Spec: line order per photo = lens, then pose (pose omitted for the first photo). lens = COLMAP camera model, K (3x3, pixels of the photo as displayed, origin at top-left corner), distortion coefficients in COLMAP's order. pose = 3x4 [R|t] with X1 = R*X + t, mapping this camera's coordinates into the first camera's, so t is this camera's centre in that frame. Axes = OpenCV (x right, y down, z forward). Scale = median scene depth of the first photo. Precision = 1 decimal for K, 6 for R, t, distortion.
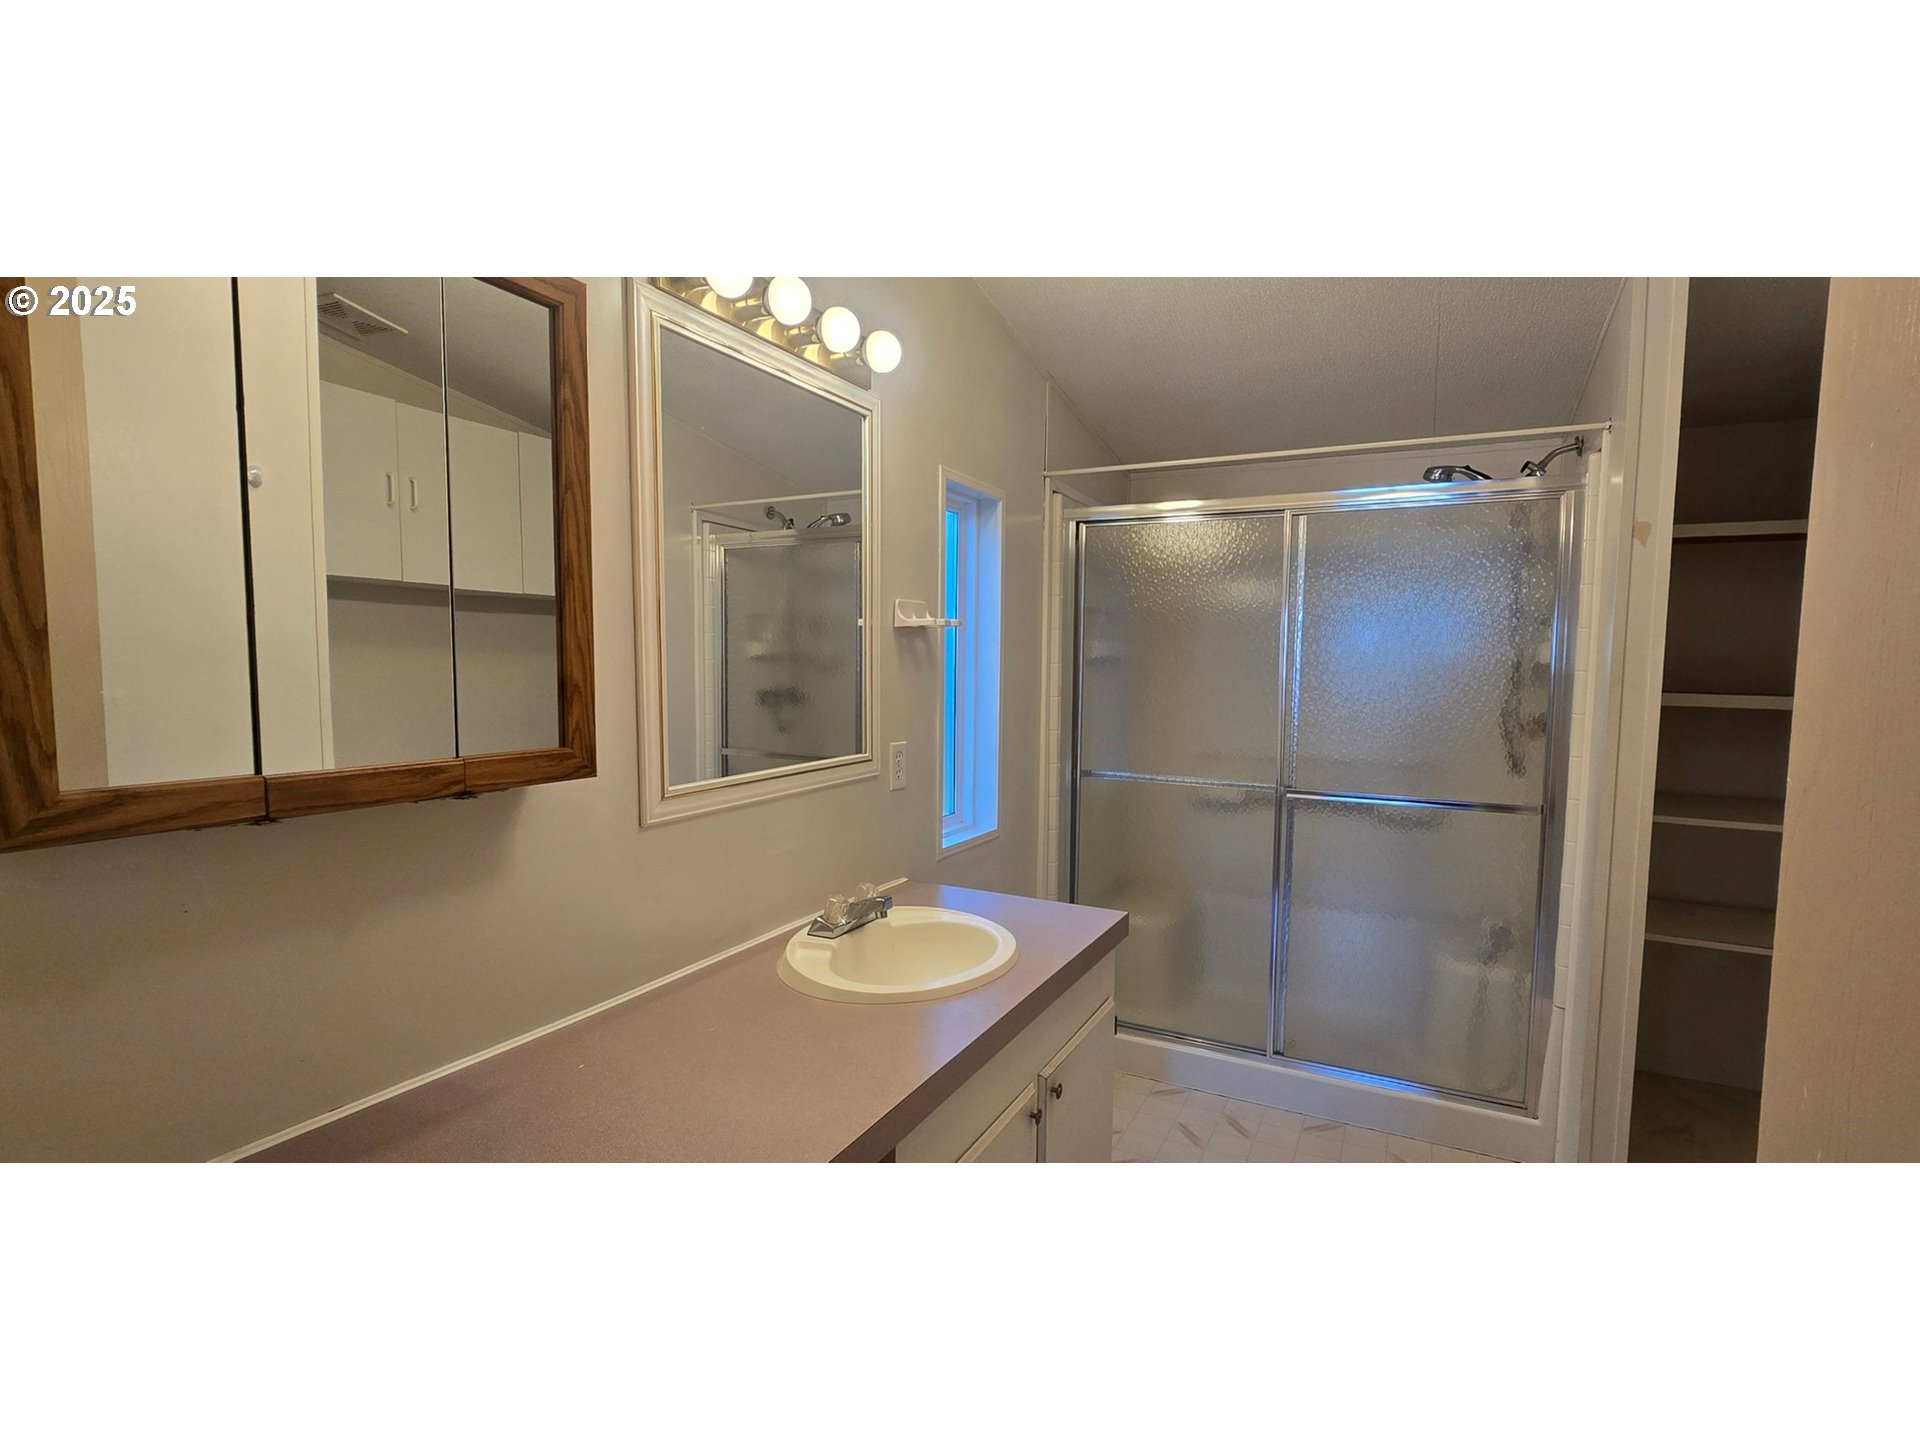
lens RADIAL K [[900.3, 0, 961.2], [0, 900.3, 722.9], [0, 0, 1]] dist [-0.001036, -0.000096]
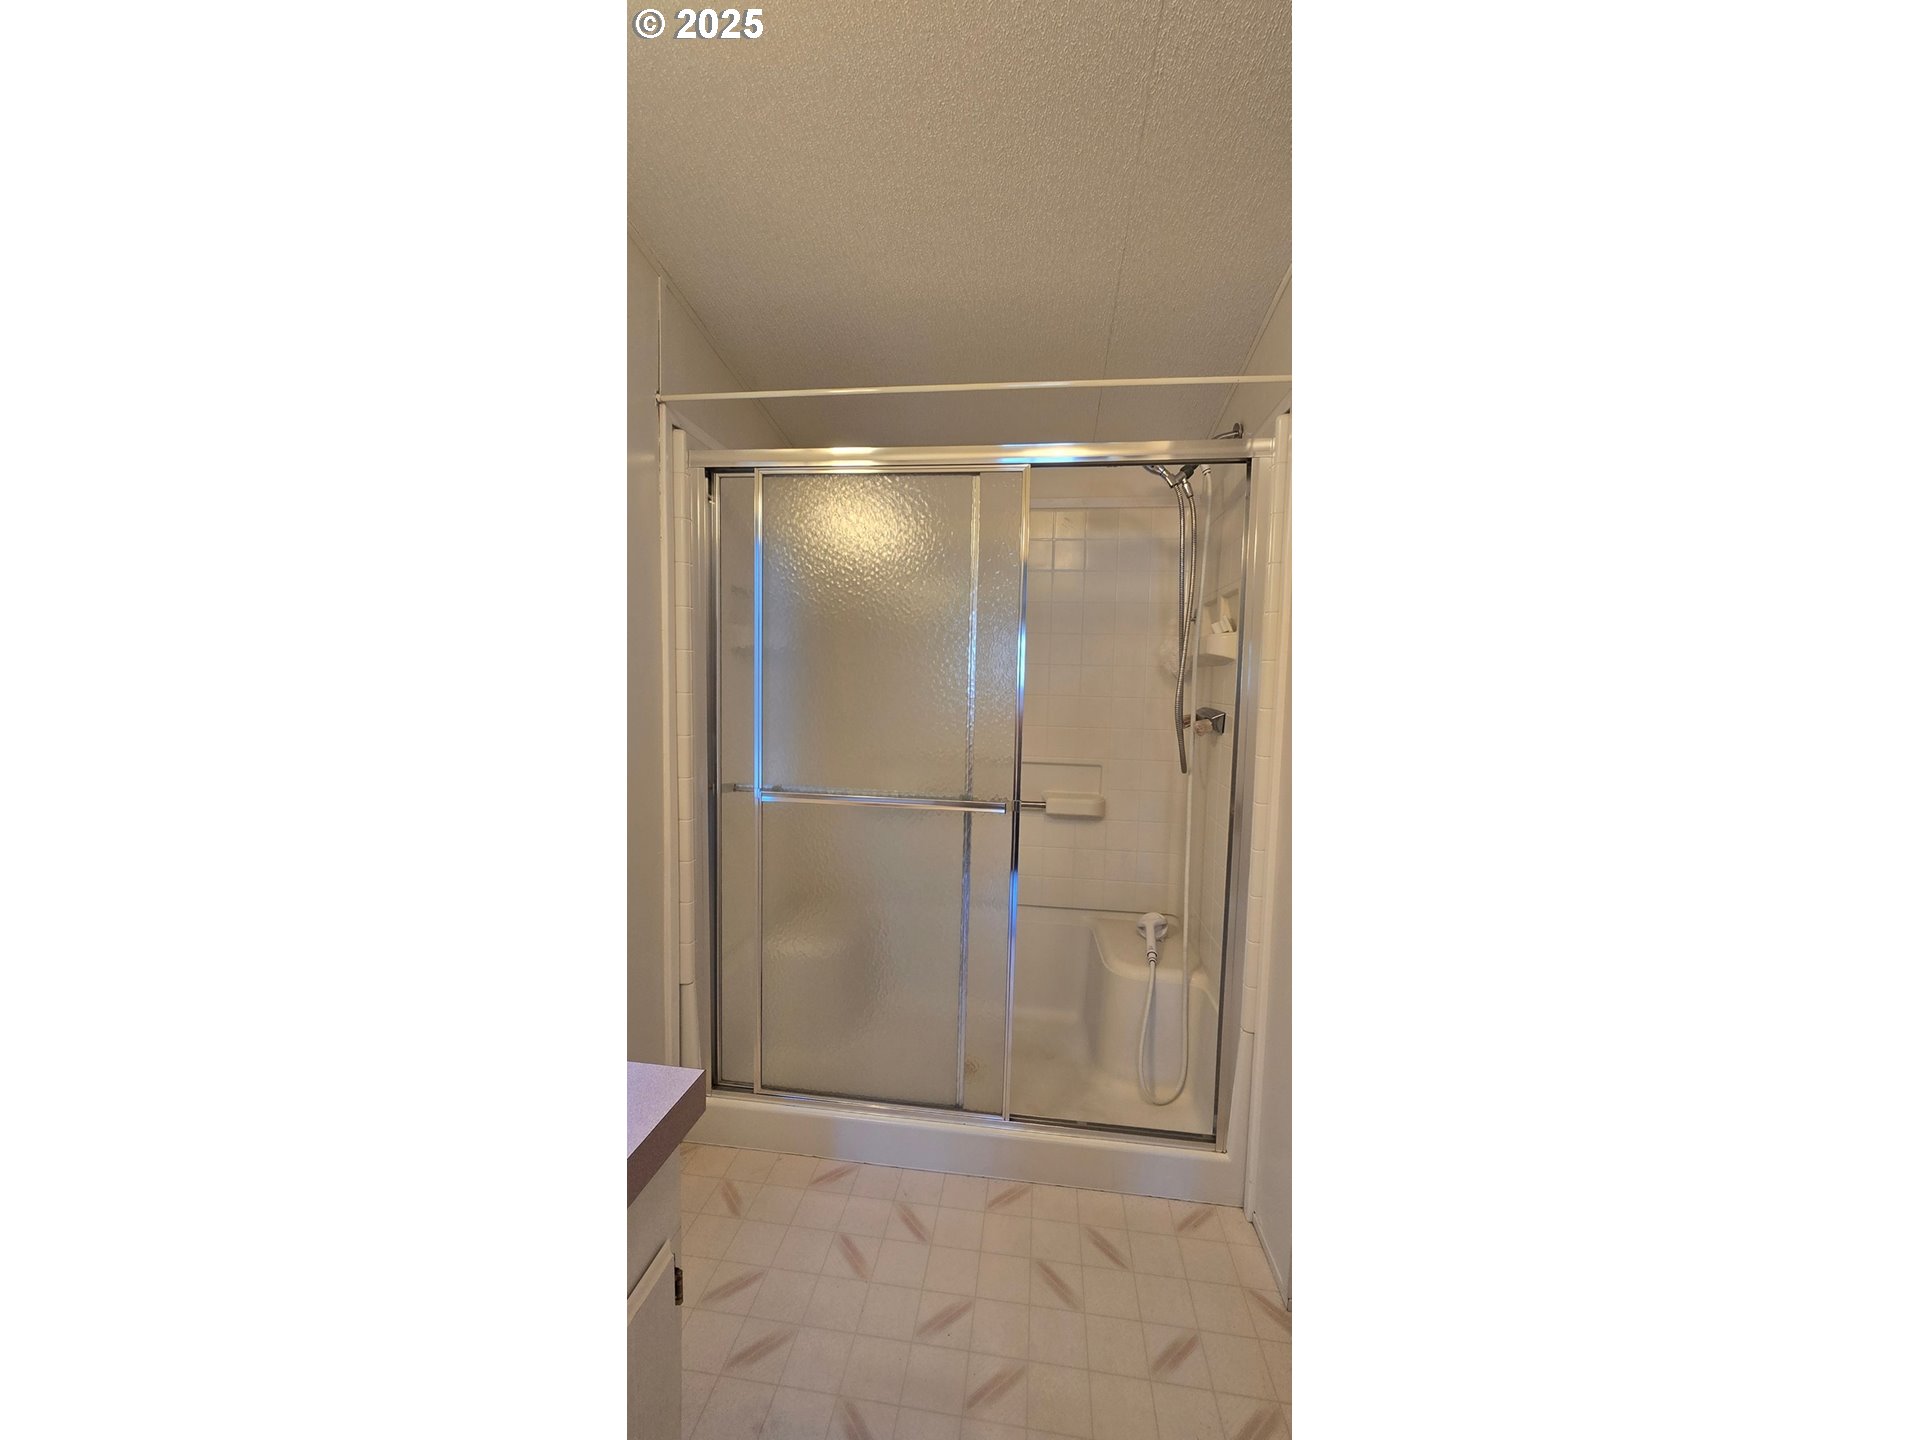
lens RADIAL K [[778.7, 0, 959.7], [0, 778.7, 722.7], [0, 0, 1]] dist [-0.000255, -0.000684]
pose [[0.941886, -0.016054, 0.335549, 0.127112], [0.013118, 0.999853, 0.011015, -0.009443], [-0.335676, -0.005973, 0.941959, 0.349651]]
